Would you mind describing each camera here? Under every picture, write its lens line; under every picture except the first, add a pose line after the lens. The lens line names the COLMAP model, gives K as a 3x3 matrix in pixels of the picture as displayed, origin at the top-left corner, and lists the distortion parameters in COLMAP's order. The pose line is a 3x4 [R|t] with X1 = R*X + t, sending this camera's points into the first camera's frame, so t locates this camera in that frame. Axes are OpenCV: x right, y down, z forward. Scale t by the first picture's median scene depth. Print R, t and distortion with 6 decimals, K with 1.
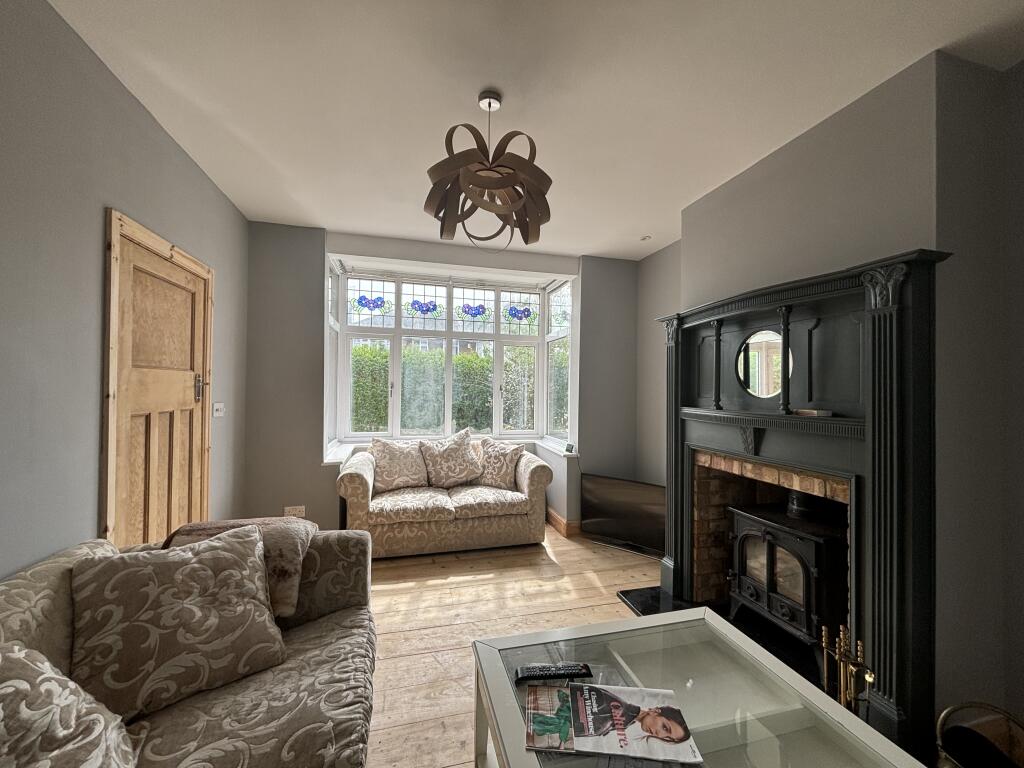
lens RADIAL K [[406.8, 0, 512.0], [0, 406.8, 384.0], [0, 0, 1]] dist [0.016886, -0.008071]
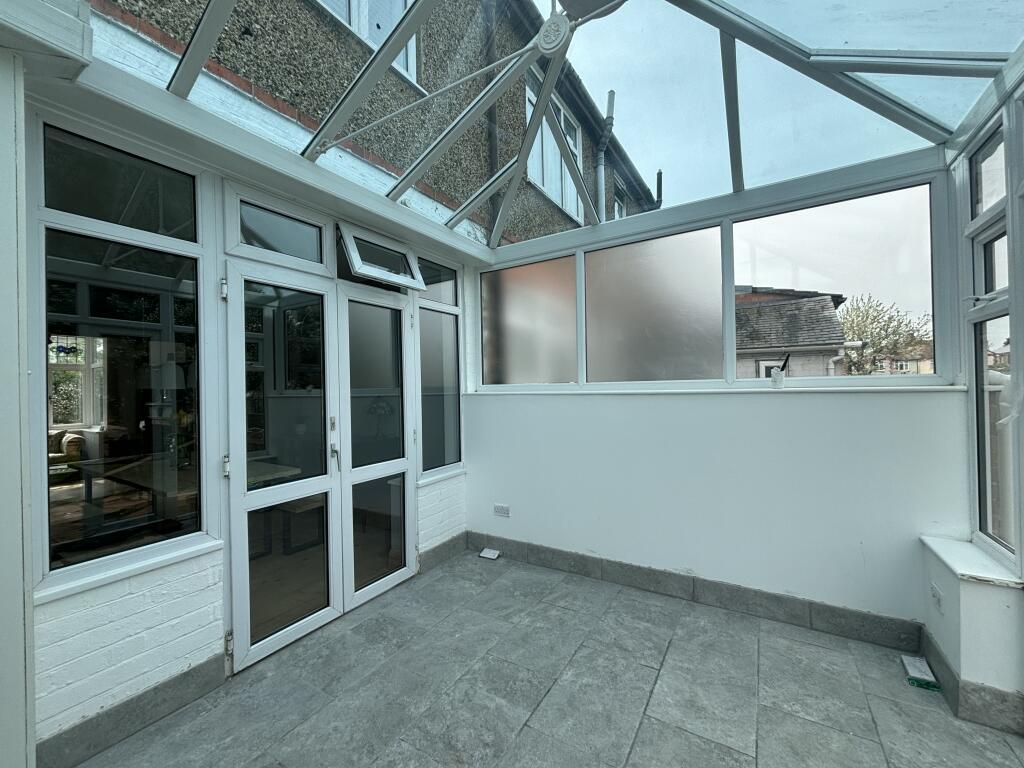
lens RADIAL K [[406.8, 0, 512.0], [0, 406.8, 384.0], [0, 0, 1]] dist [0.016886, -0.008071]
pose [[0.725835, -0.024595, 0.687429, 0.246079], [0.022685, 0.999673, 0.011814, -0.030122], [-0.687494, 0.007019, 0.726156, -1.881757]]
